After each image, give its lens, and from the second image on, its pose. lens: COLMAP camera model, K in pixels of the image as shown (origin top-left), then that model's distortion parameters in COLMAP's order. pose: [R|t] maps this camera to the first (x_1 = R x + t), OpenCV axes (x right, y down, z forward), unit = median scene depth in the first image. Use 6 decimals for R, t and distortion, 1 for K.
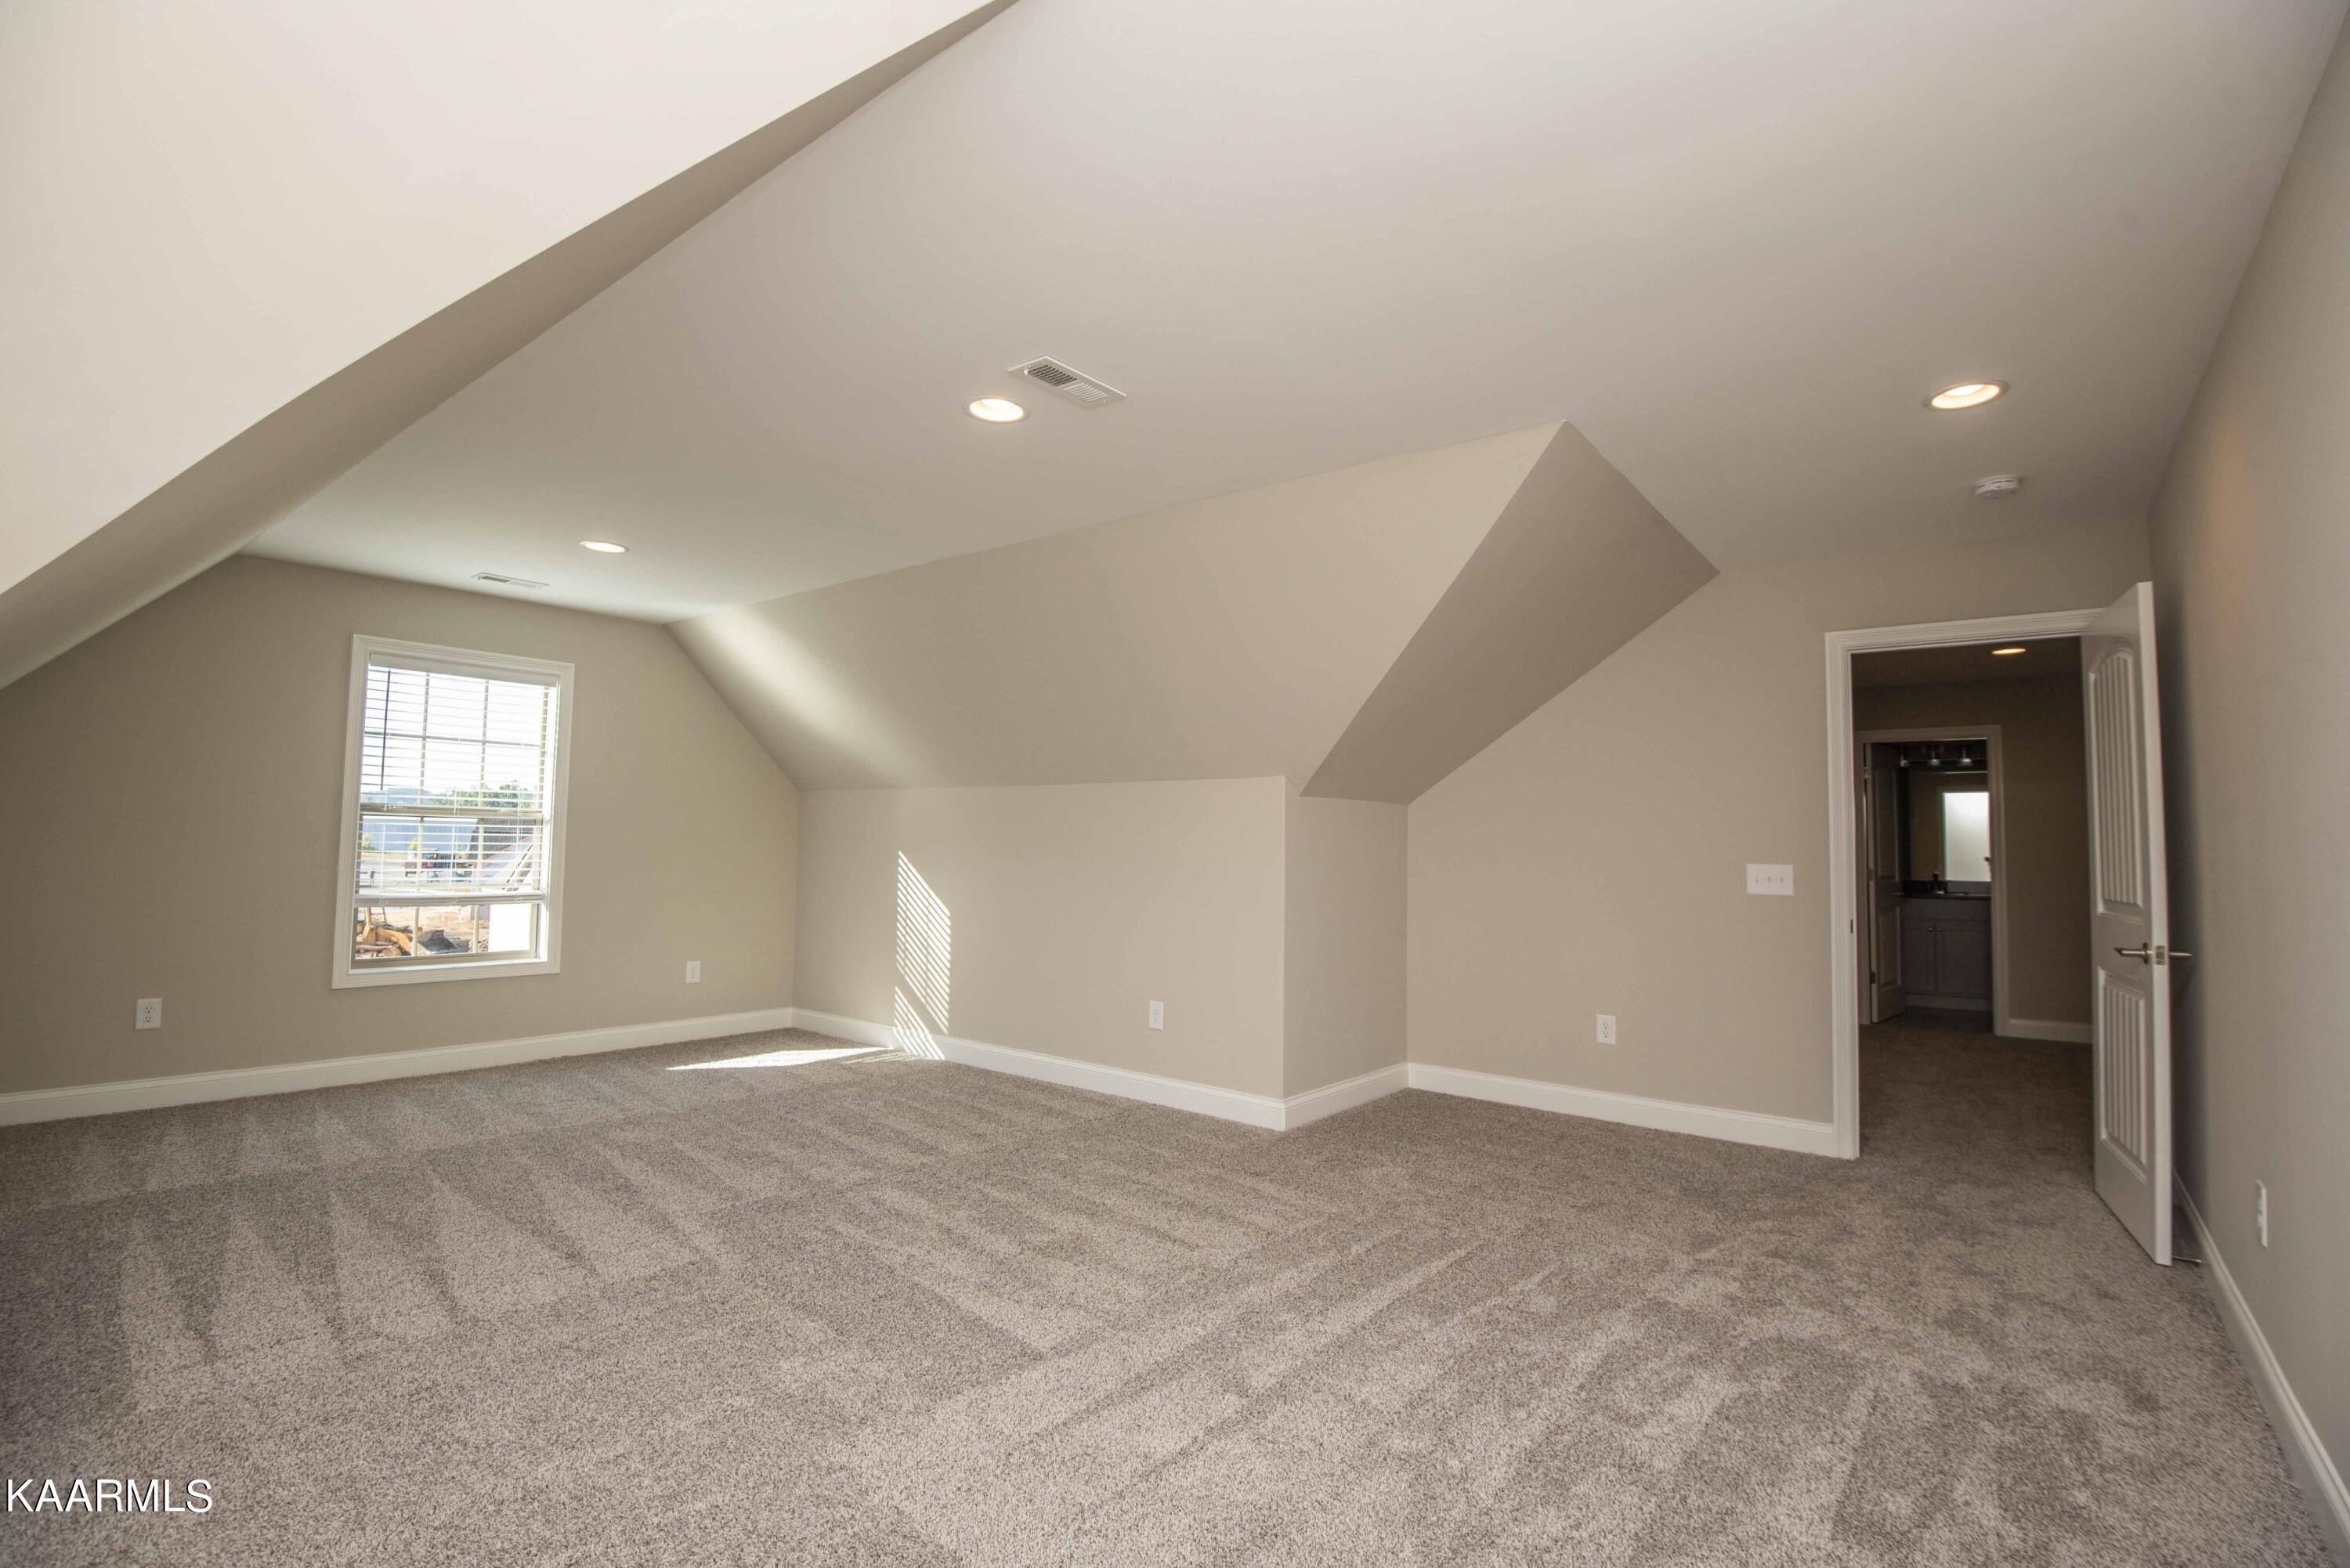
lens RADIAL K [[1072.1, 0, 1195.0], [0, 1072.1, 777.9], [0, 0, 1]] dist [-0.012964, -0.014941]
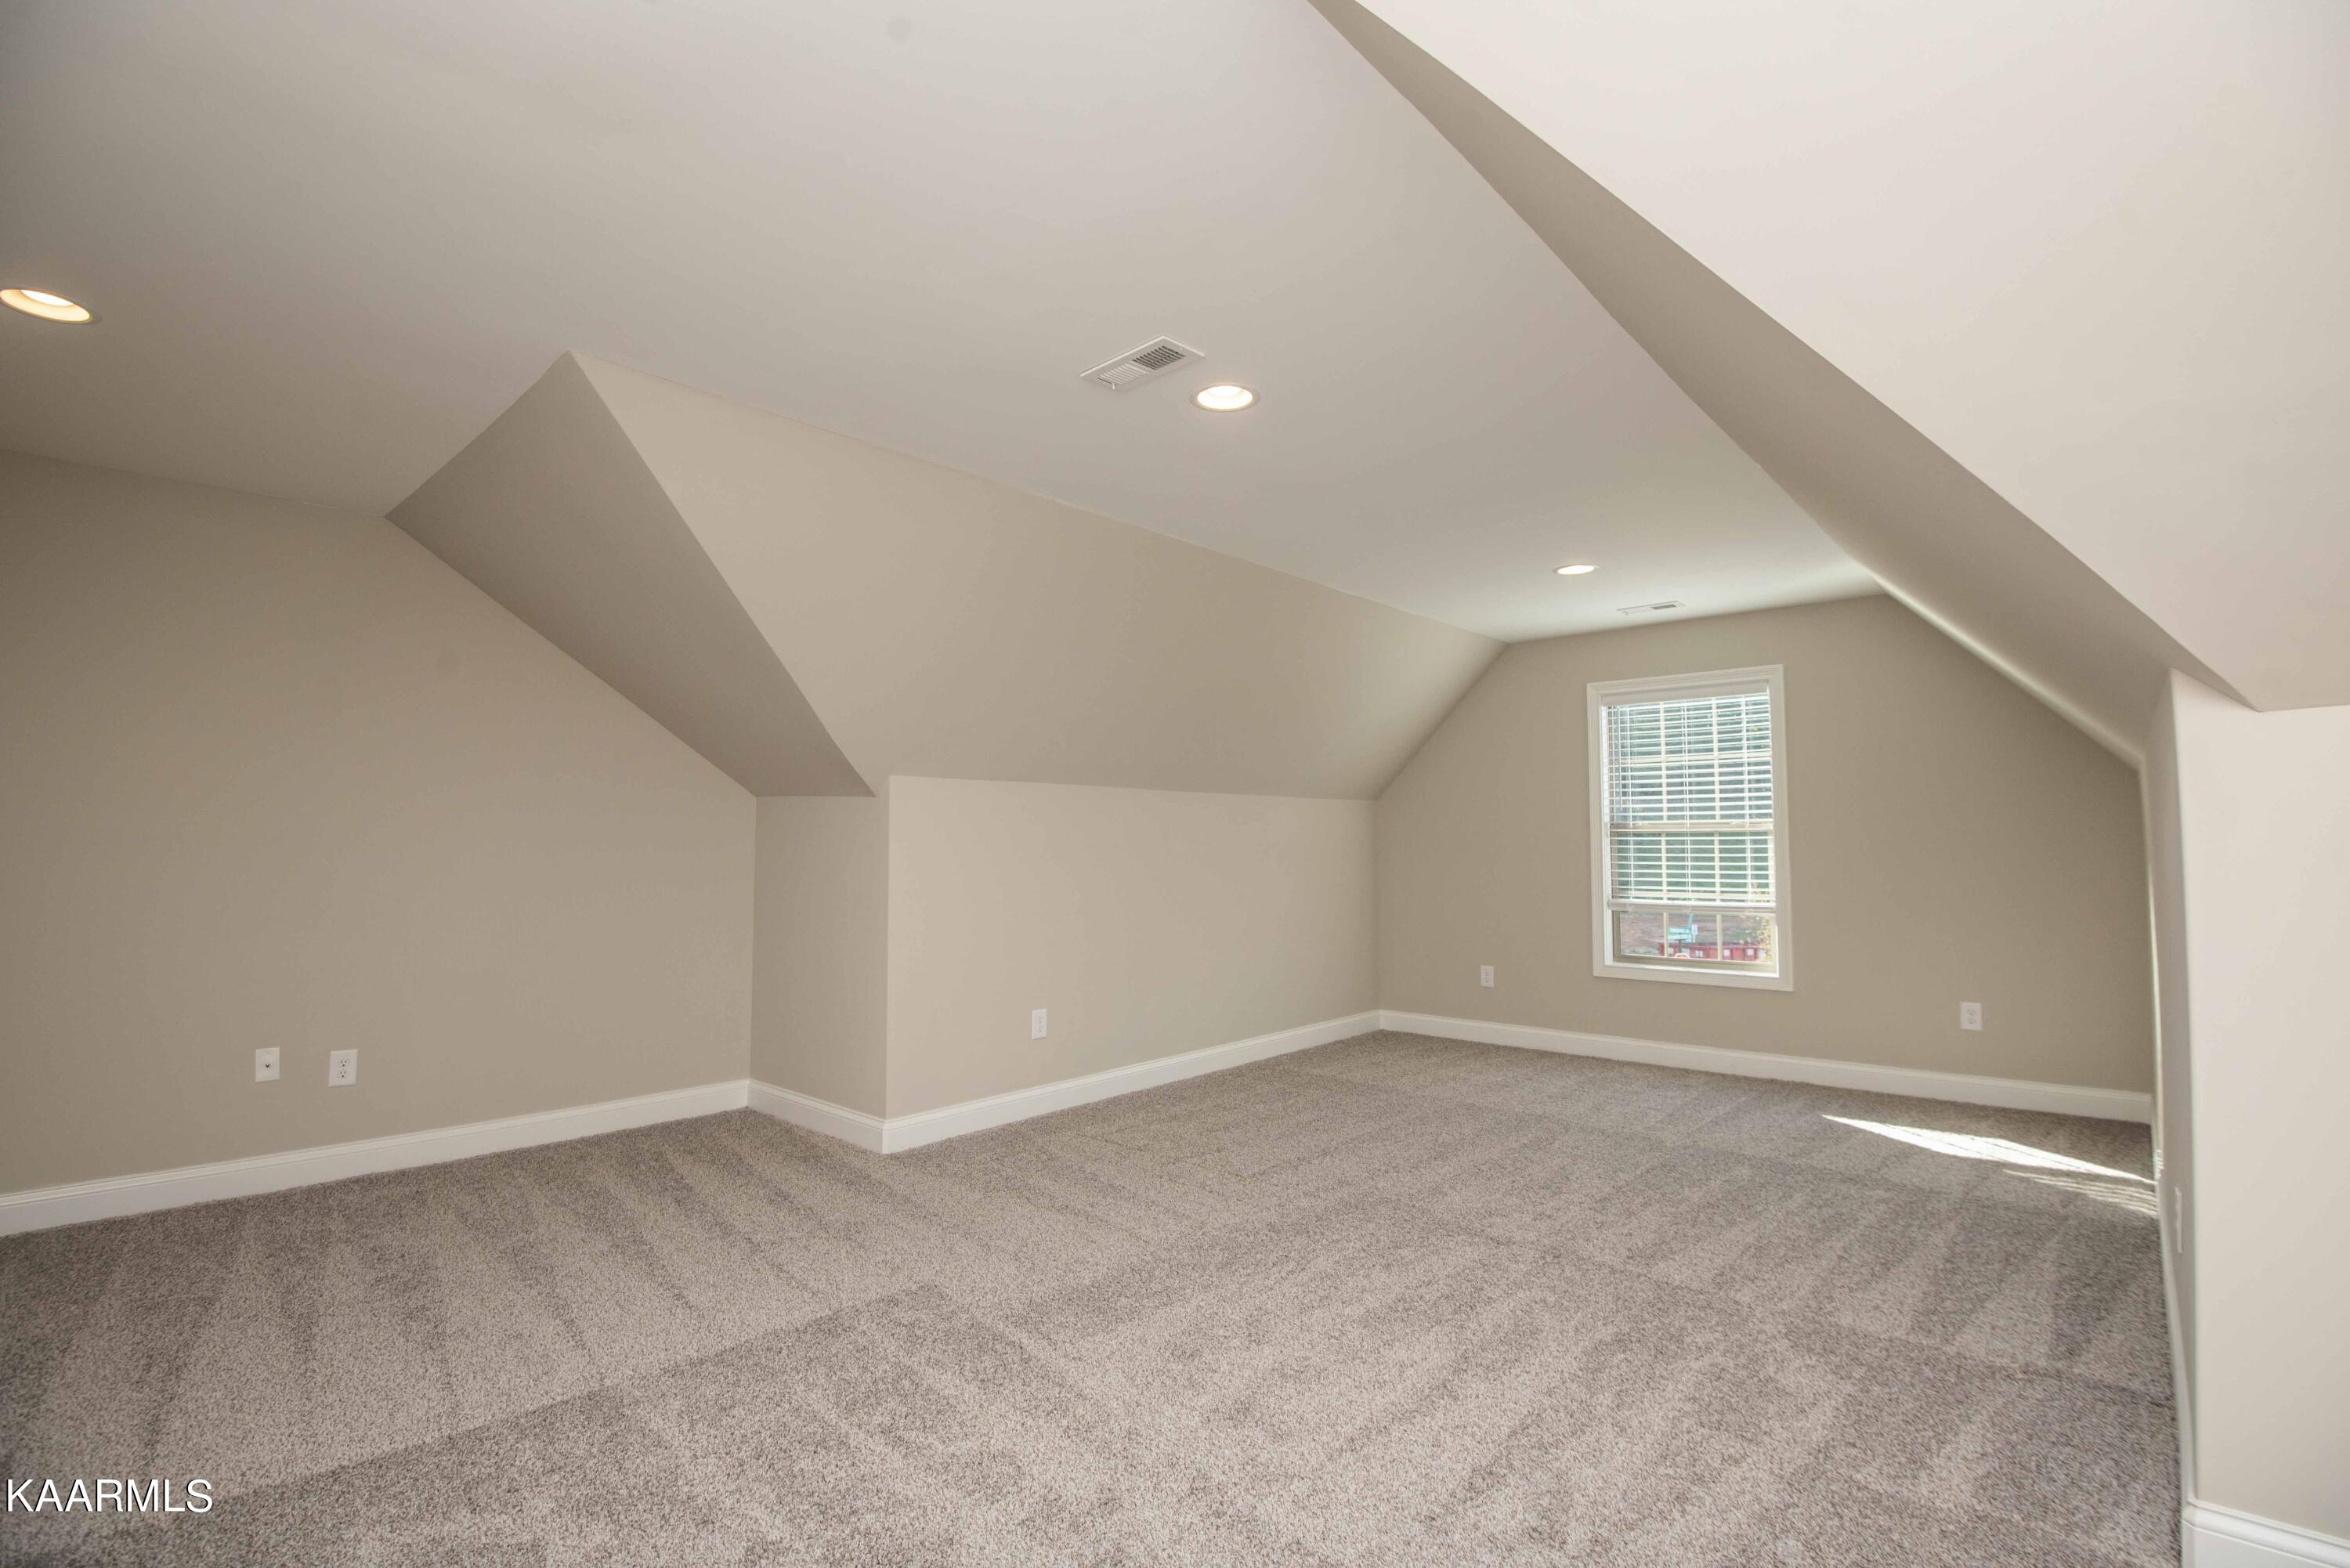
lens RADIAL K [[1072.1, 0, 1183.5], [0, 1072.1, 780.4], [0, 0, 1]] dist [-0.012964, -0.014941]
pose [[-0.069255, -0.073996, -0.994851, 0.555987], [0.064095, 0.994855, -0.078458, 0.050646], [0.995538, -0.069198, -0.064156, 0.751994]]
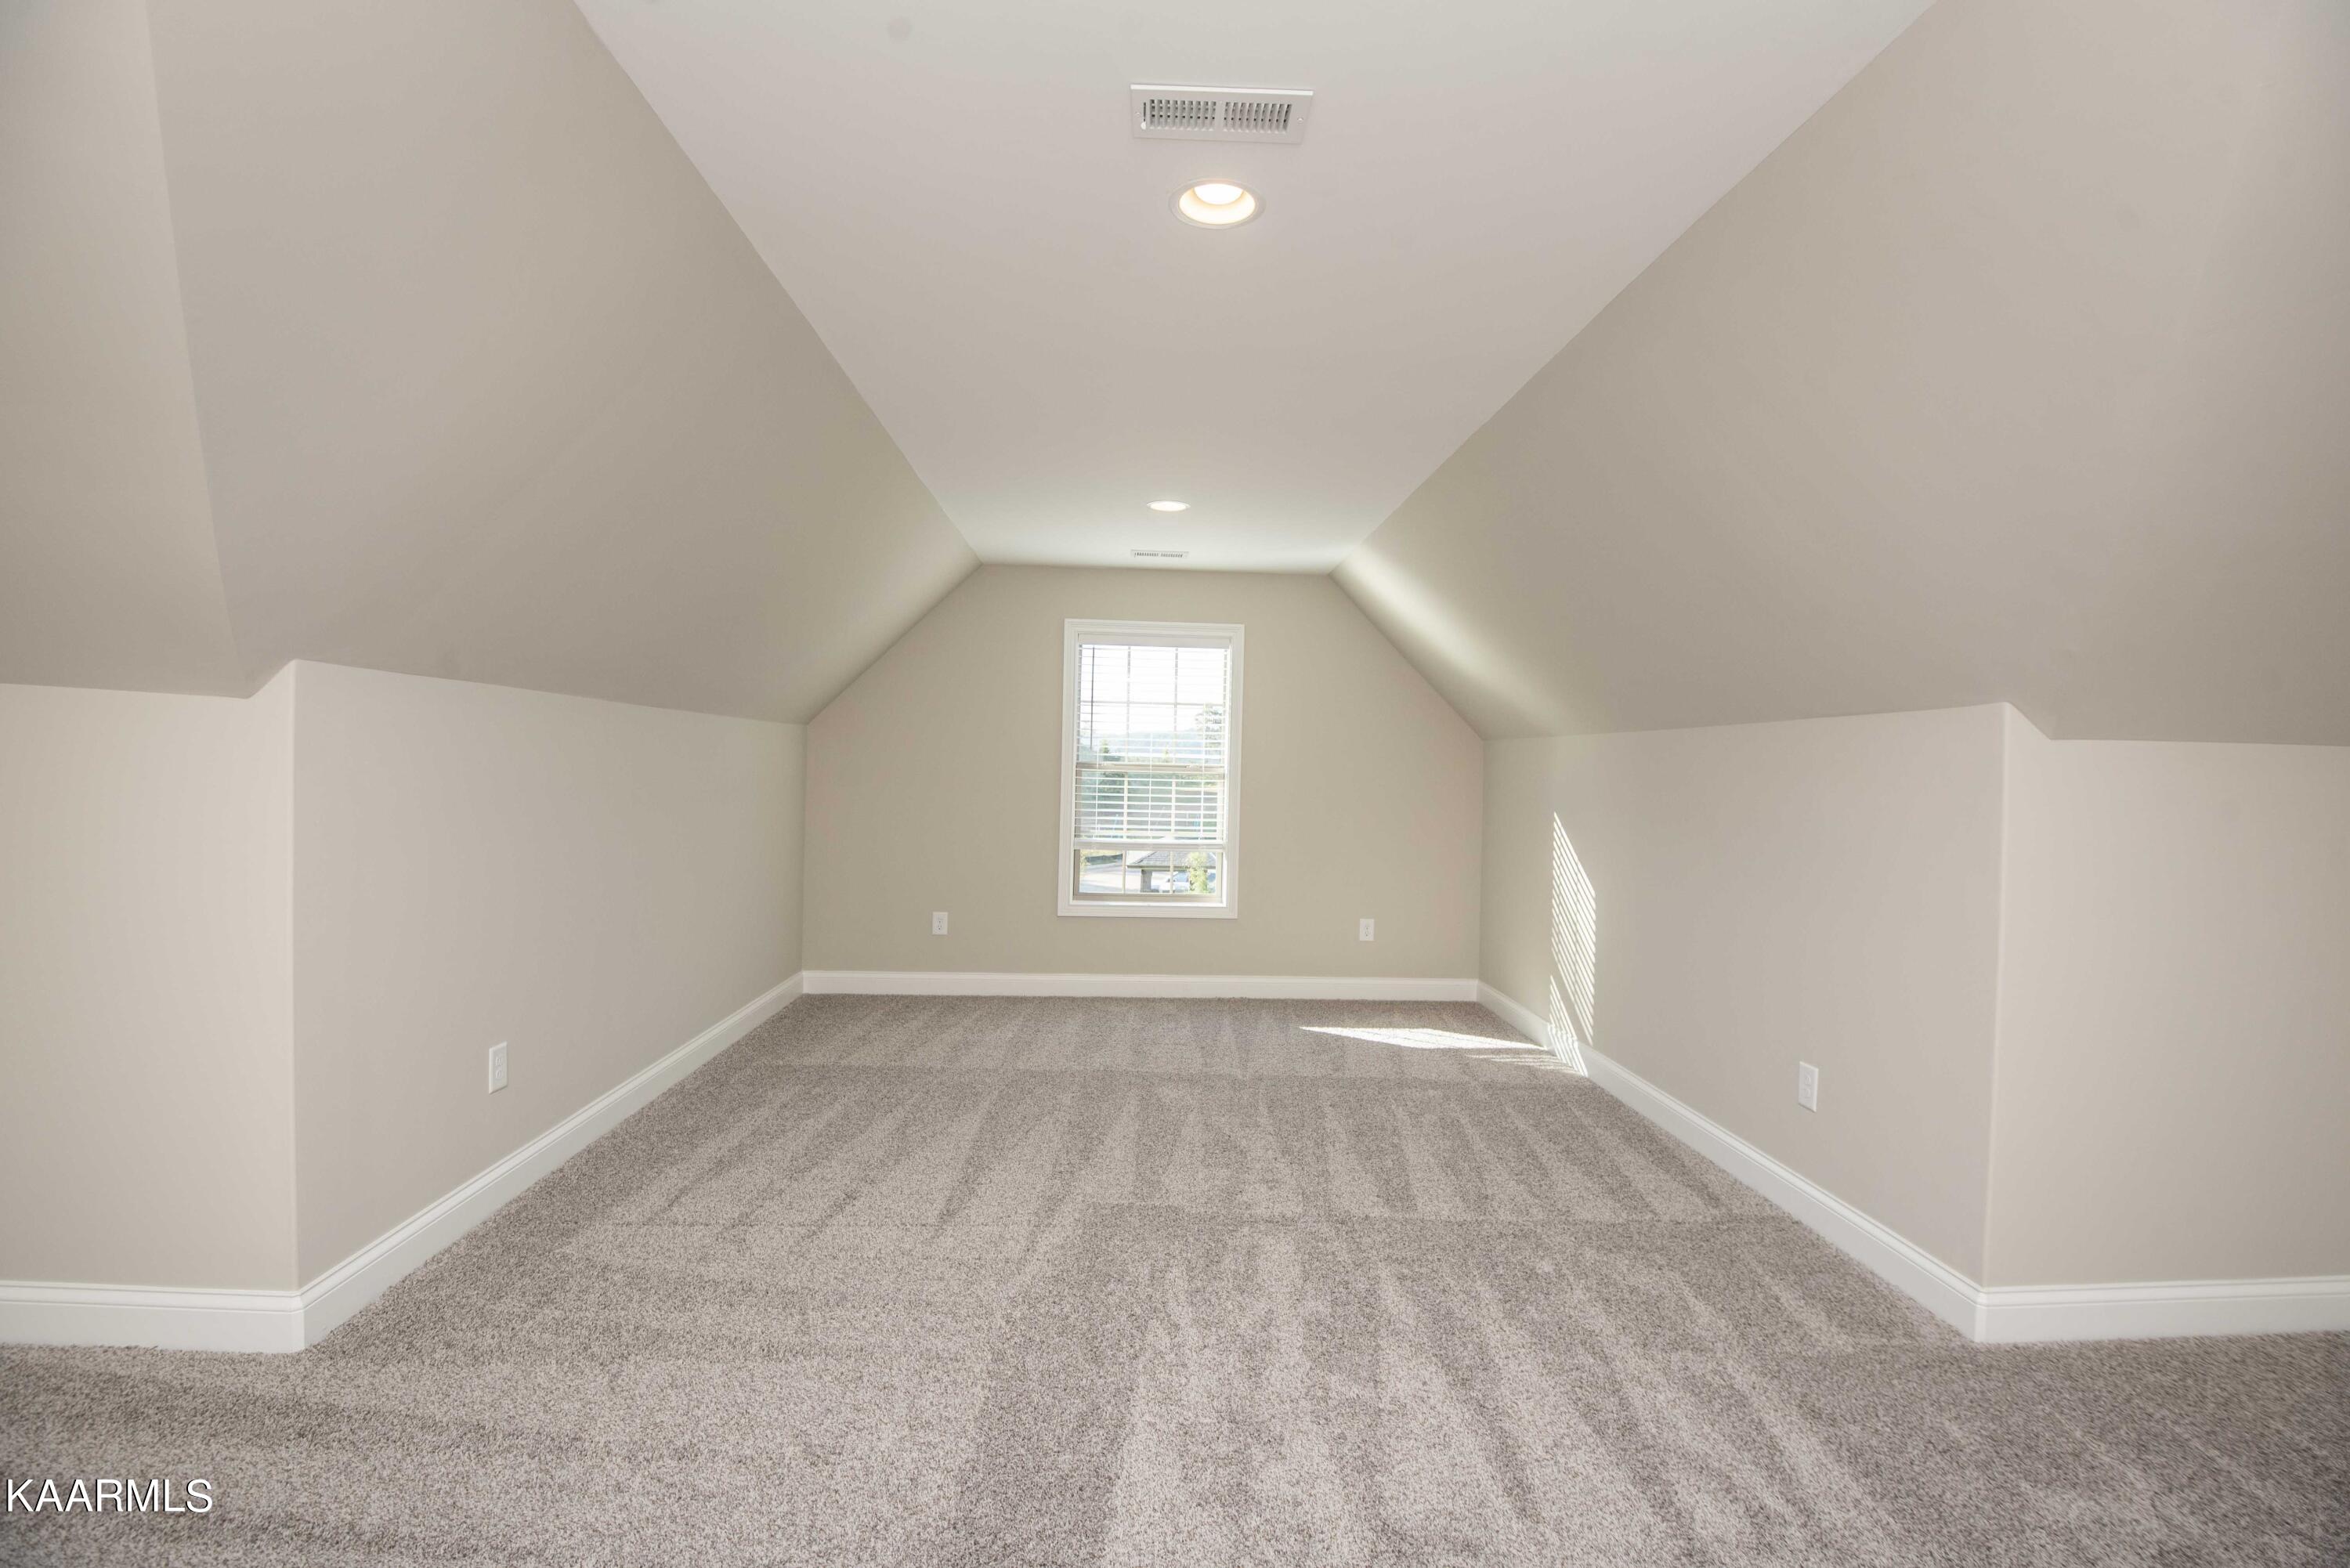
lens RADIAL K [[1072.1, 0, 1189.8], [0, 1072.1, 777.5], [0, 0, 1]] dist [-0.012964, -0.014941]
pose [[0.655464, 0.005652, -0.755205, 0.247188], [0.033926, 0.998742, 0.036920, 0.002013], [0.754464, -0.049820, 0.654448, 0.385509]]
